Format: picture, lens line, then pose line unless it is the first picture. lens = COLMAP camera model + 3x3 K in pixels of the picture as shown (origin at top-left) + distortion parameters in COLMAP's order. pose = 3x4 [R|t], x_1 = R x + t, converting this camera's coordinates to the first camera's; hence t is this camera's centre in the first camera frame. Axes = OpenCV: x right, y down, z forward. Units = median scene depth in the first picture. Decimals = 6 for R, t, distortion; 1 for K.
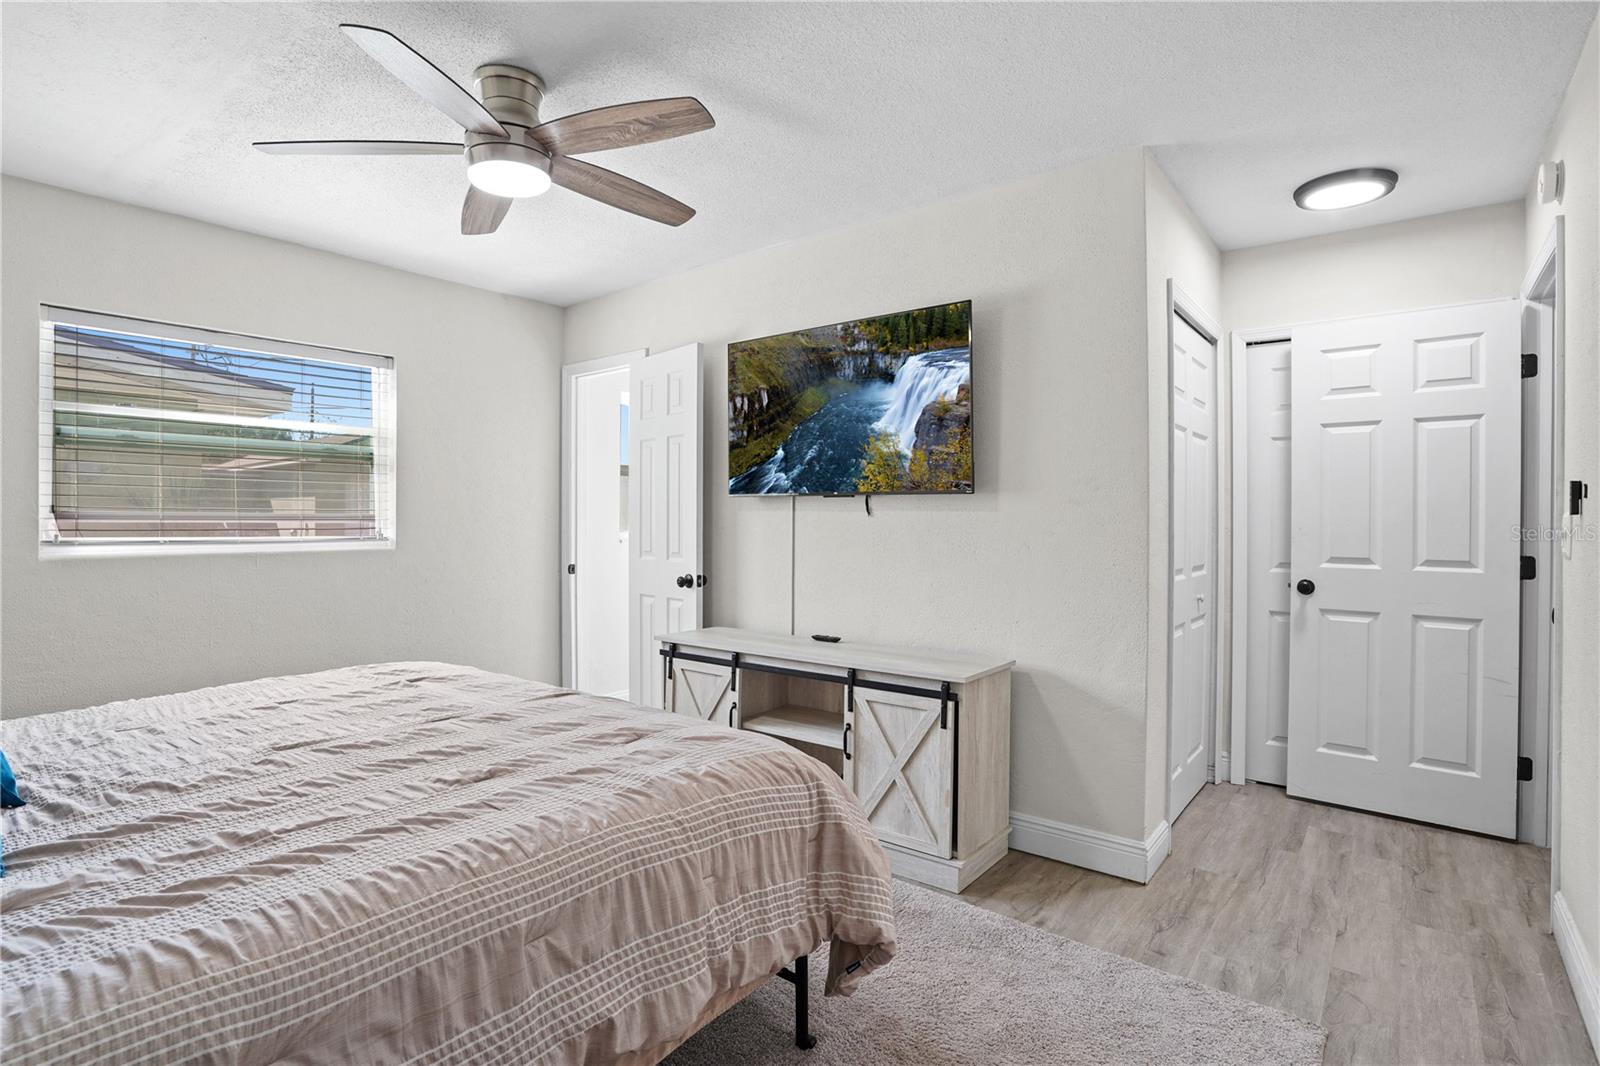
lens RADIAL K [[786.7, 0, 801.4], [0, 786.7, 525.9], [0, 0, 1]] dist [-0.068269, 0.026329]
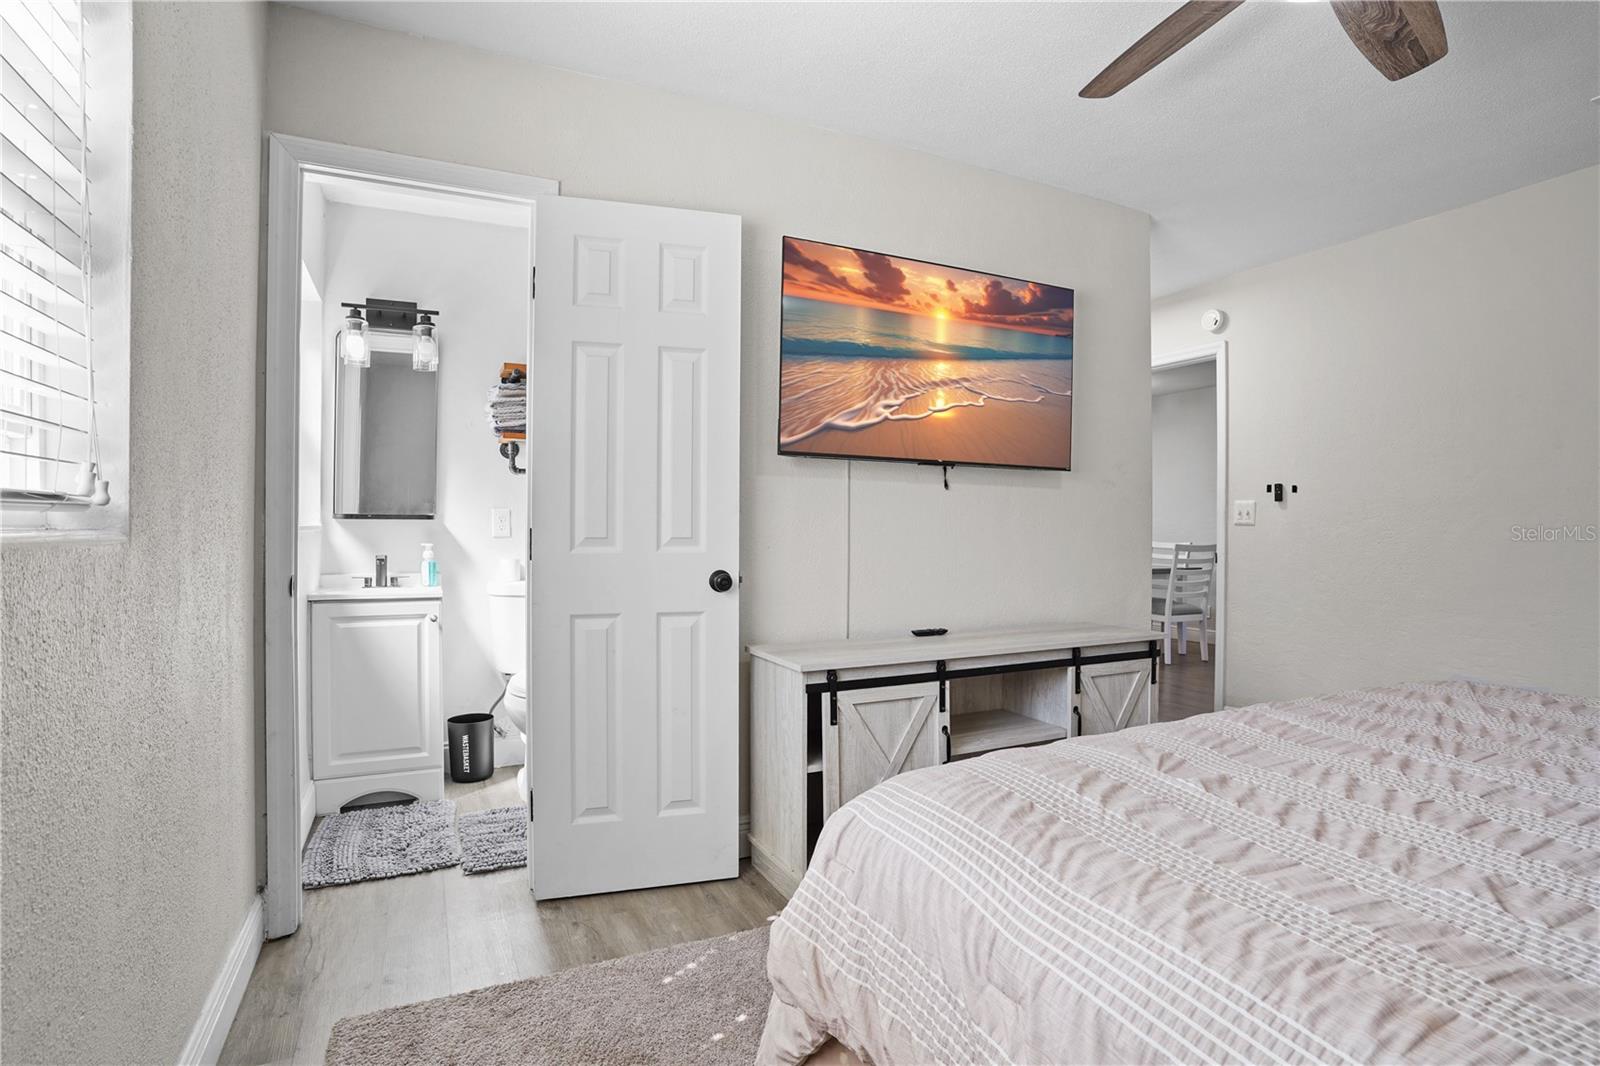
lens RADIAL K [[786.7, 0, 805.7], [0, 786.7, 534.4], [0, 0, 1]] dist [-0.068269, 0.026329]
pose [[0.441811, -0.016532, 0.896956, -0.790592], [-0.001370, 0.999817, 0.019103, 0.021880], [-0.897107, -0.009669, 0.441707, 0.746522]]
